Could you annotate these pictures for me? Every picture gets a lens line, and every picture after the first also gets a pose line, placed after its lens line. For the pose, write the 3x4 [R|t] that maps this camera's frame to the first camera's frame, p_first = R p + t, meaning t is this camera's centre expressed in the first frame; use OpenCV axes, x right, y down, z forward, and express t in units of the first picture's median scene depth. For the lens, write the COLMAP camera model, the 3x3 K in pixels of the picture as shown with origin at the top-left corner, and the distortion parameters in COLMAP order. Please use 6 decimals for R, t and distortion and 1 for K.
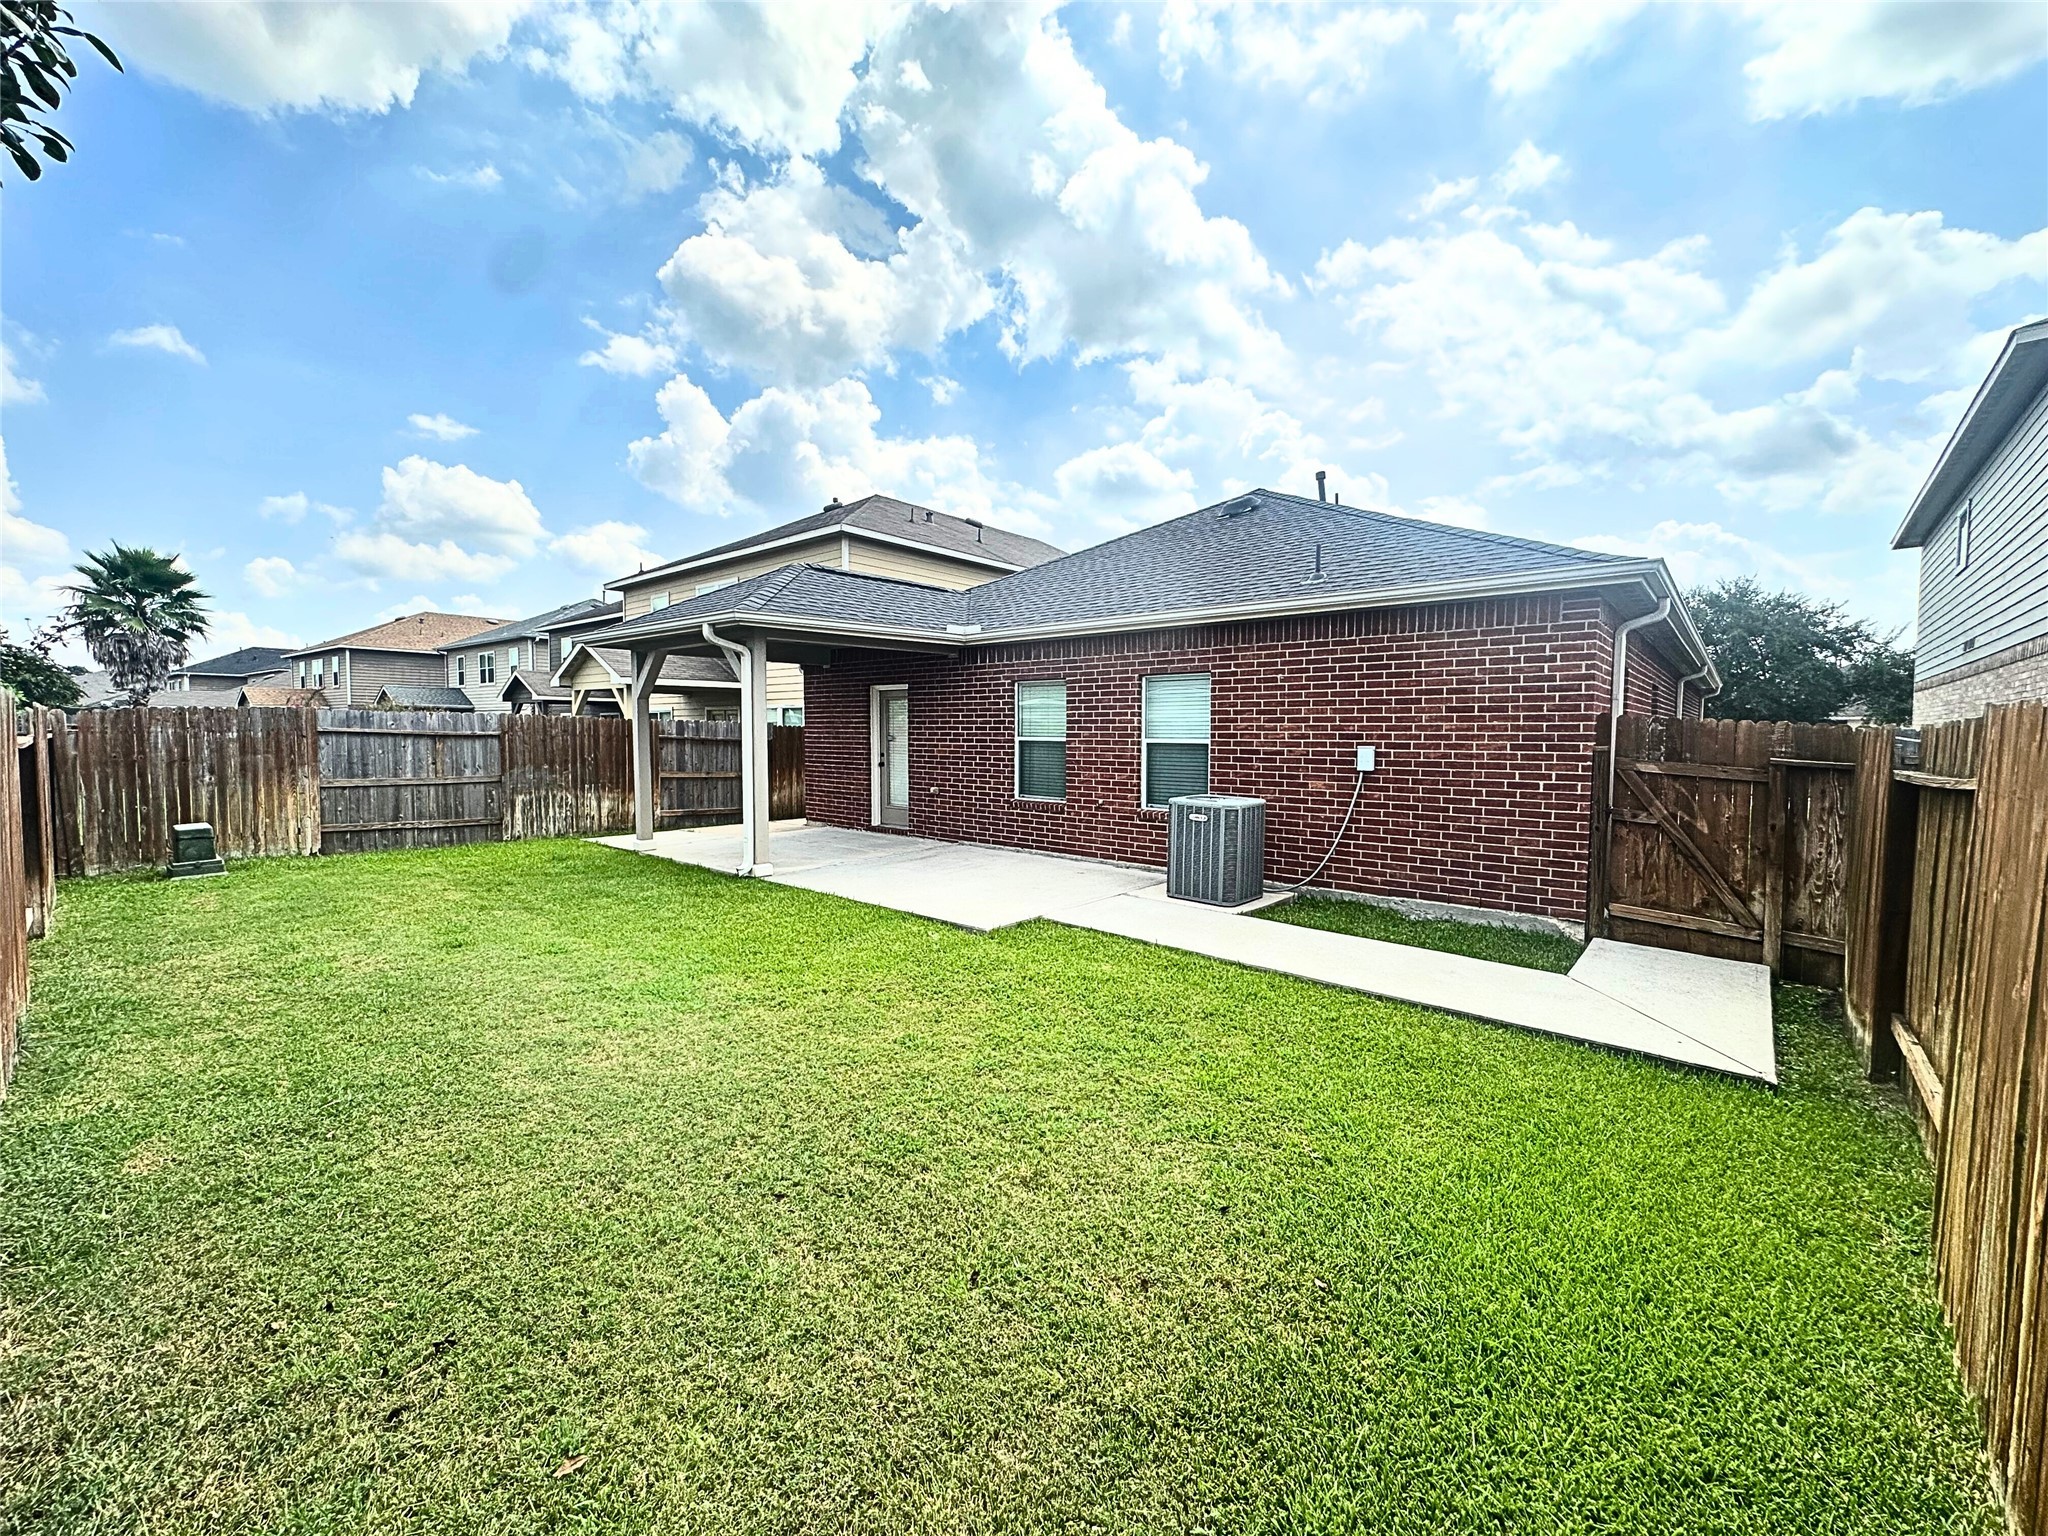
lens RADIAL K [[822.3, 0, 1022.3], [0, 822.3, 783.3], [0, 0, 1]] dist [-0.000159, -0.000475]
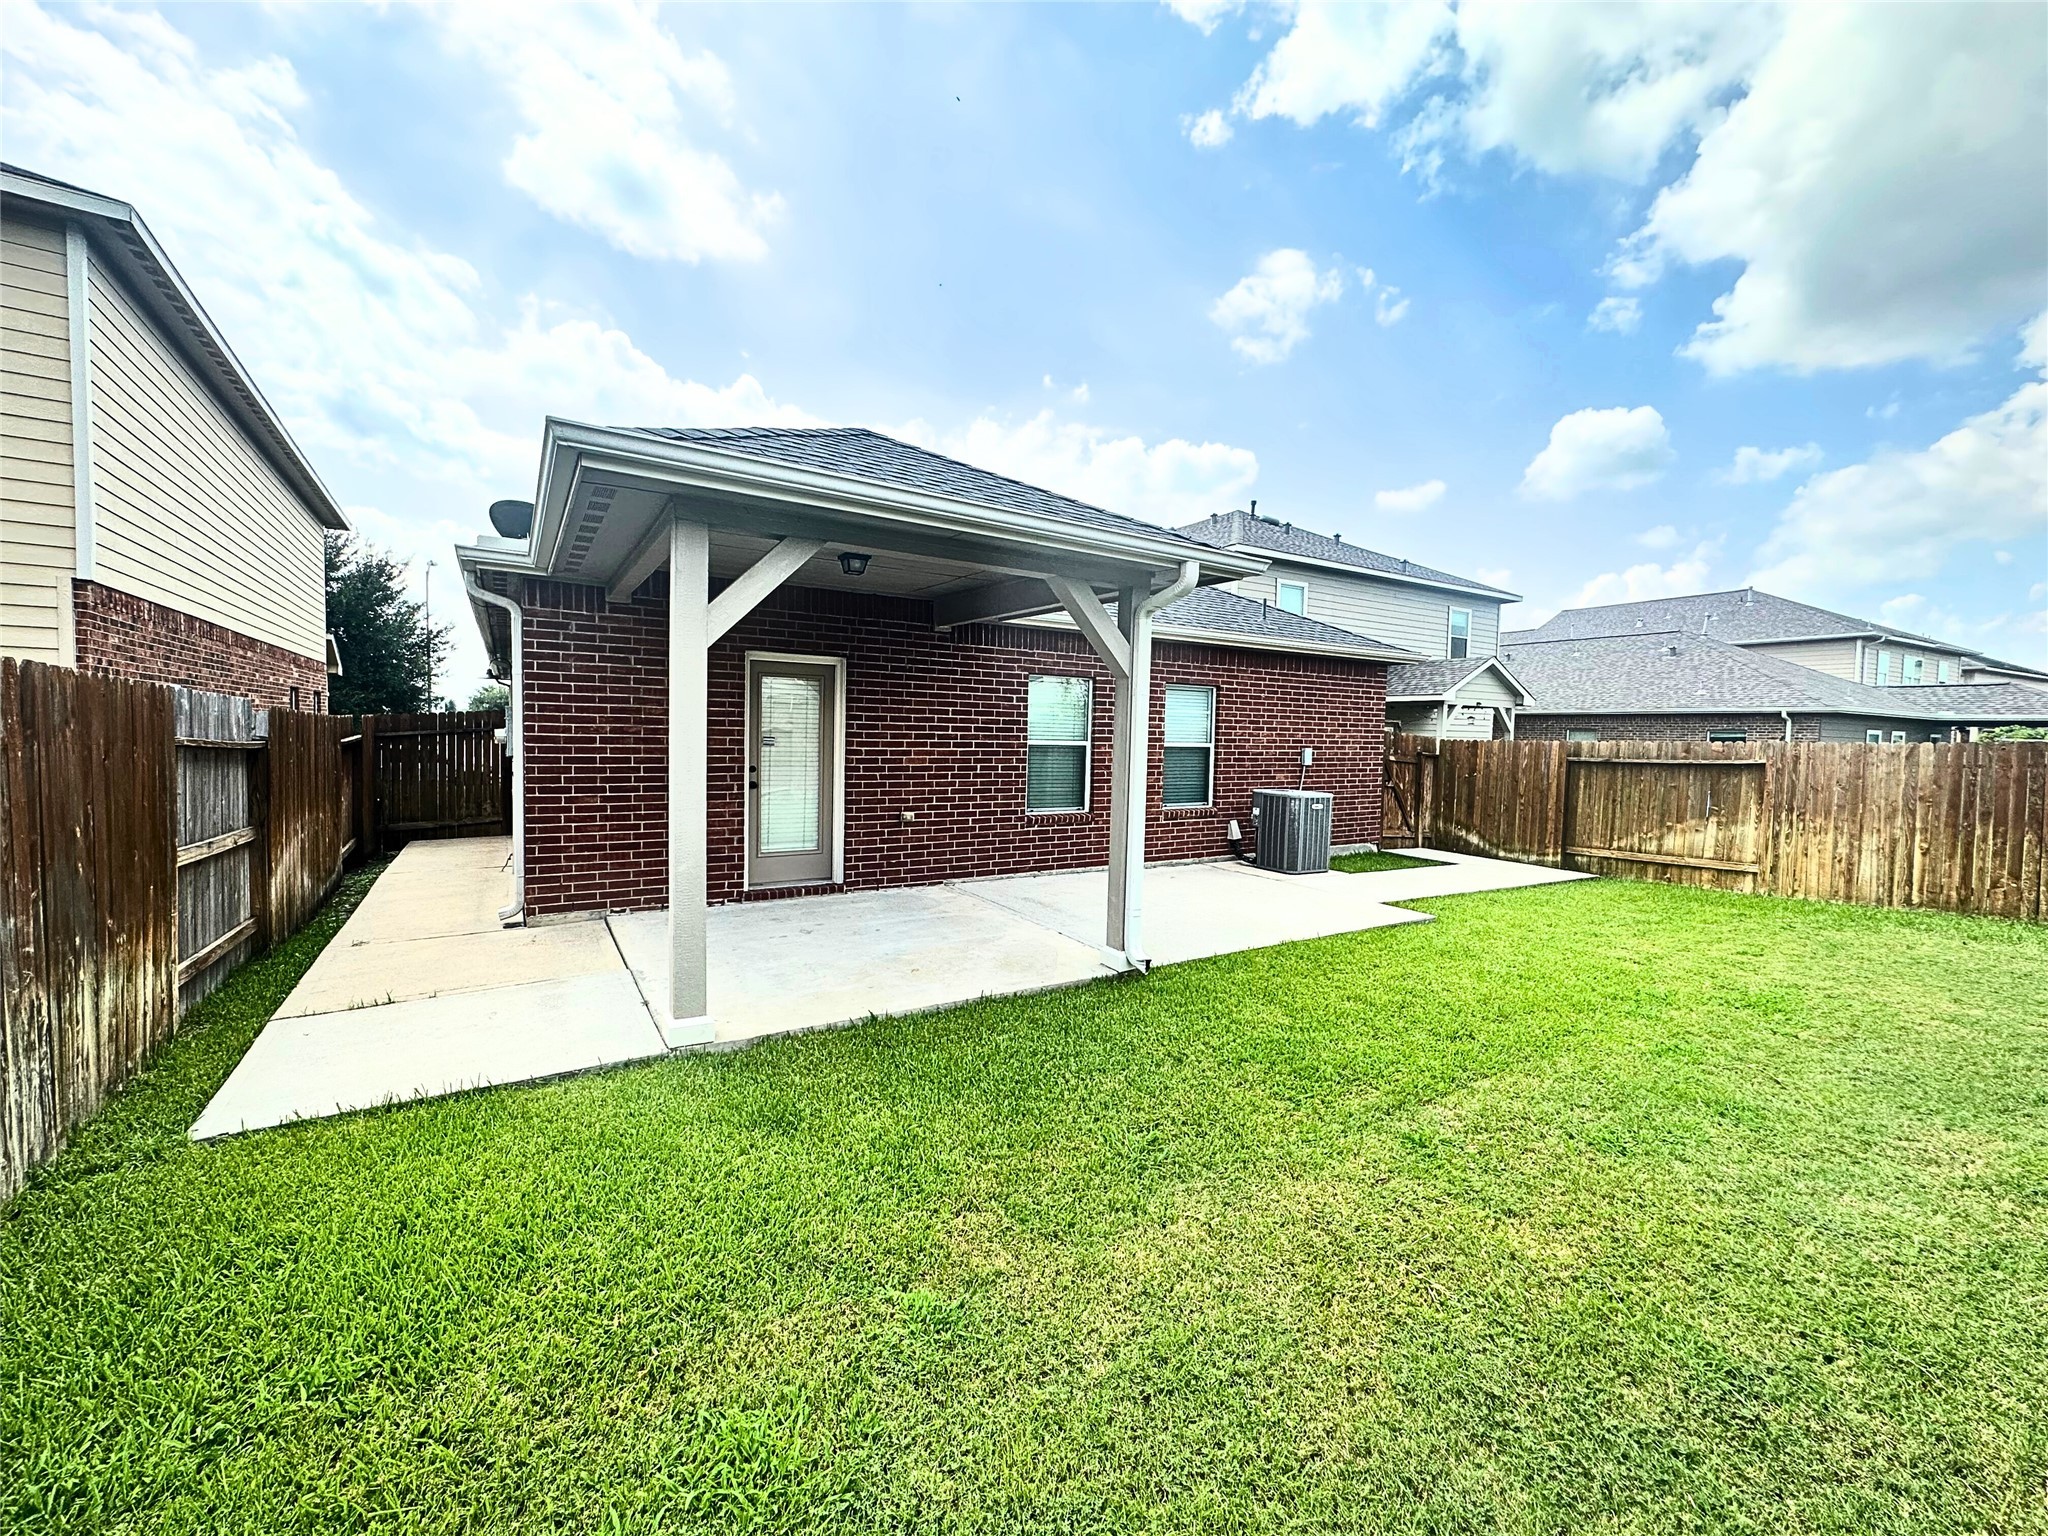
lens RADIAL K [[822.3, 0, 1015.9], [0, 822.3, 769.7], [0, 0, 1]] dist [-0.000159, -0.000475]
pose [[0.288132, -0.039125, 0.956791, -0.816193], [0.043257, 0.998677, 0.027811, -0.050721], [-0.956613, 0.033375, 0.289444, 0.775561]]
